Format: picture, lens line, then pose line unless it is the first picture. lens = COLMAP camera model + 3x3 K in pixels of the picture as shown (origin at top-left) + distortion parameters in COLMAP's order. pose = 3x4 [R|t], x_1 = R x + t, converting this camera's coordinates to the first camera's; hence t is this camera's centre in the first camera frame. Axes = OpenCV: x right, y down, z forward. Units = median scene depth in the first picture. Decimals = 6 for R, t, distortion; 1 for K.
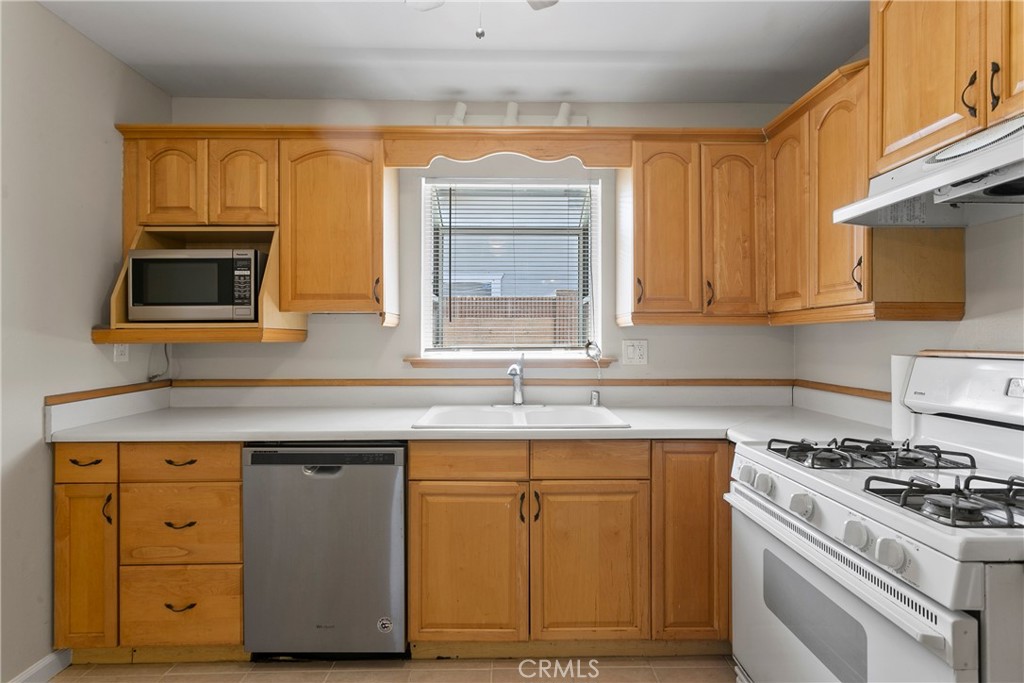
lens RADIAL K [[493.7, 0, 507.0], [0, 493.7, 335.1], [0, 0, 1]] dist [-0.000138, 0.001824]
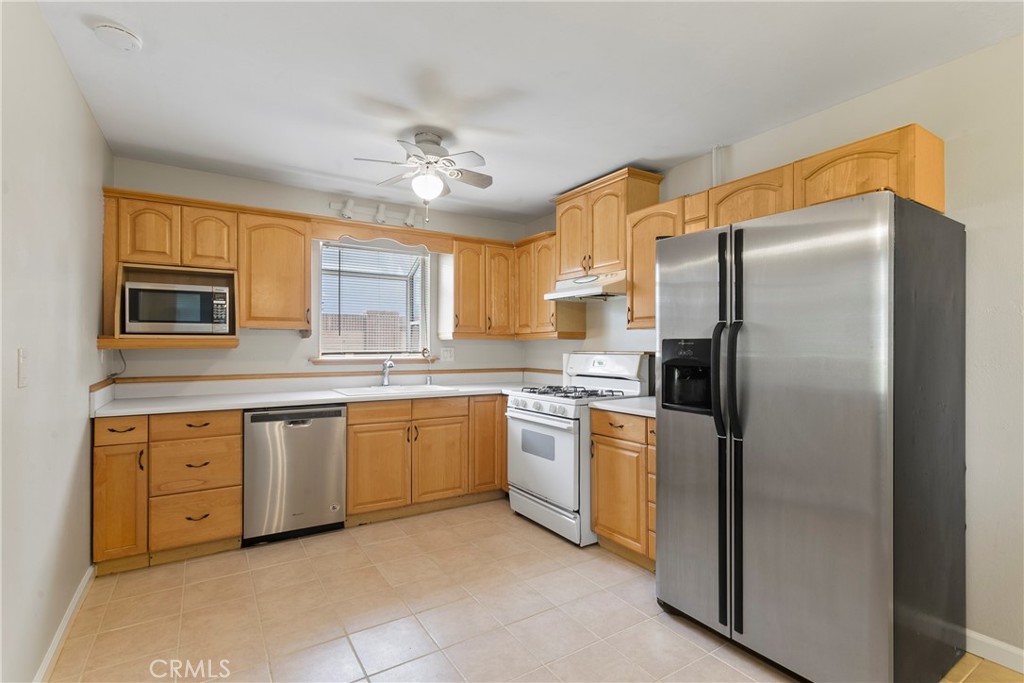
lens RADIAL K [[493.7, 0, 515.1], [0, 493.7, 343.5], [0, 0, 1]] dist [-0.000138, 0.001824]
pose [[0.851524, 0.005524, 0.524287, -0.616891], [-0.005109, 0.999984, -0.002238, -0.001272], [-0.524291, -0.000773, 0.851539, -0.837081]]
